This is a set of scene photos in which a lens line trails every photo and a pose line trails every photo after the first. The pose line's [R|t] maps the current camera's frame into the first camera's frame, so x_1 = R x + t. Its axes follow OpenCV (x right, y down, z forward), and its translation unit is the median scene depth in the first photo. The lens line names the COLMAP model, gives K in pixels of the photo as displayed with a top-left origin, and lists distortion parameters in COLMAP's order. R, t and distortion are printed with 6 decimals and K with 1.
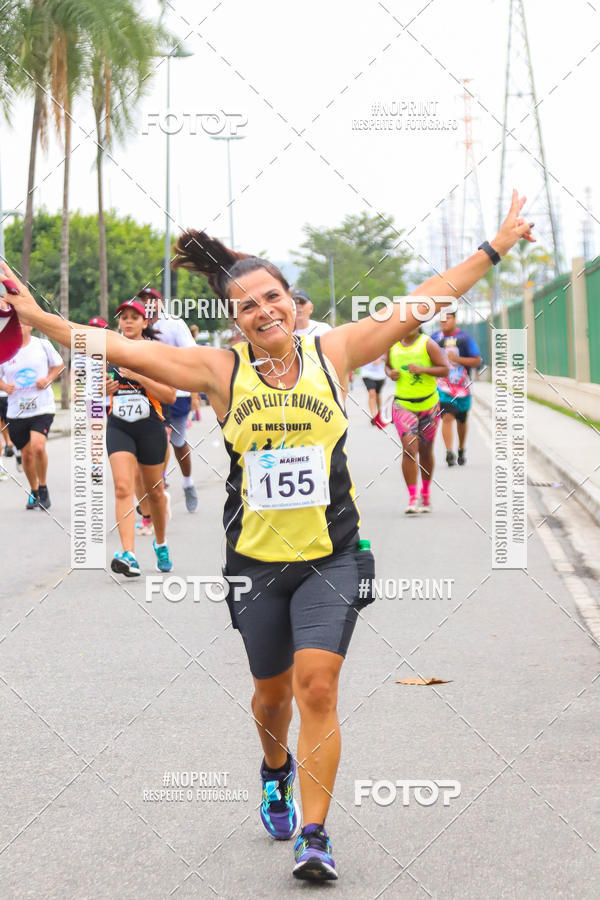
lens RADIAL K [[3778.9, 0, 300.9], [0, 3778.9, 591.2], [0, 0, 1]] dist [0.071354, -7.314063]
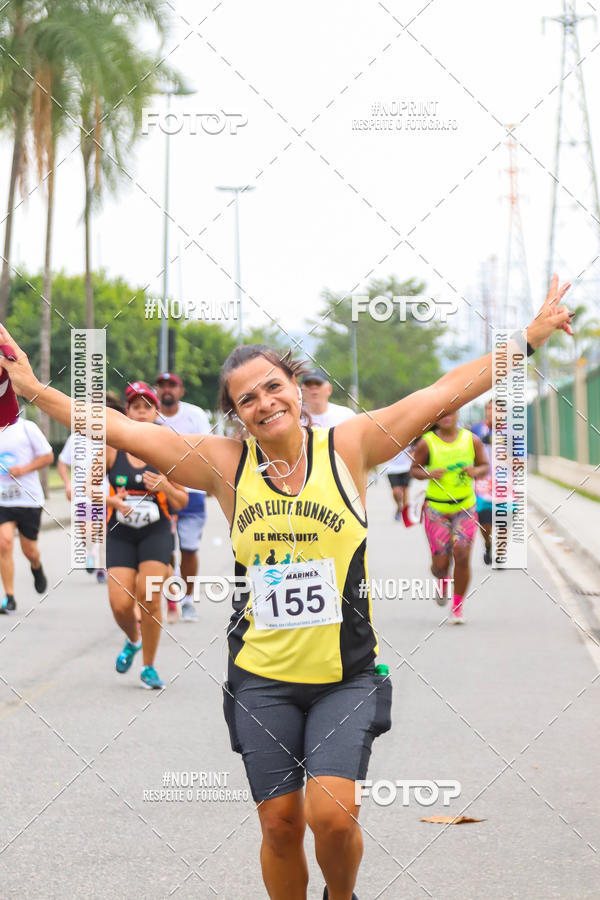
lens RADIAL K [[4063.8, 0, 298.3], [0, 4063.8, 450.2], [0, 0, 1]] dist [-0.259291, -8.626275]
pose [[0.999925, 0.012056, -0.002173, -0.002248], [-0.012176, 0.997616, -0.067924, 0.002928], [0.001349, 0.067946, 0.997688, 0.074283]]
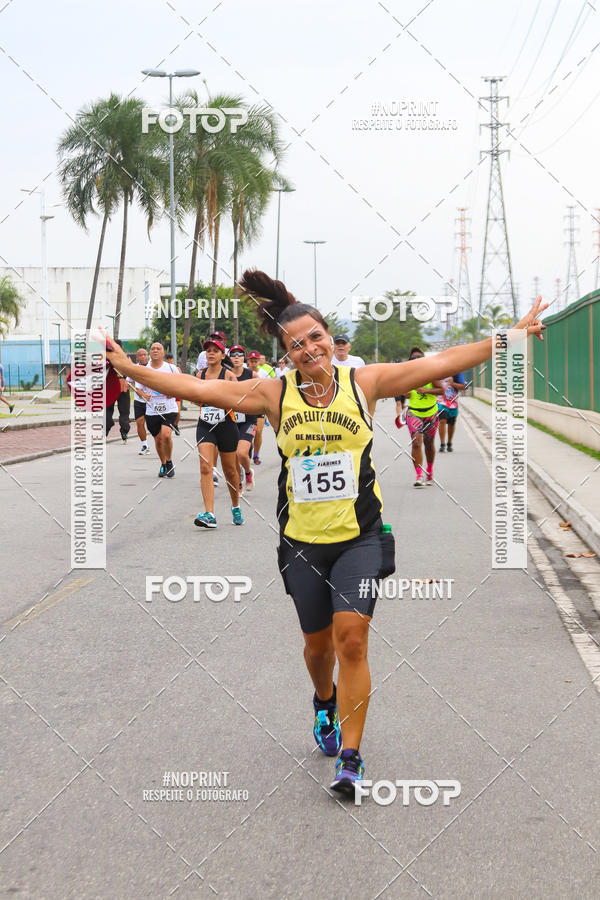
lens RADIAL K [[3778.9, 0, 300.9], [0, 3778.9, 591.2], [0, 0, 1]] dist [0.071354, -7.314063]
pose [[0.999699, 0.024502, -0.000924, -0.020100], [-0.024509, 0.999658, -0.009087, 0.044813], [0.000701, 0.009107, 0.999958, -0.622426]]
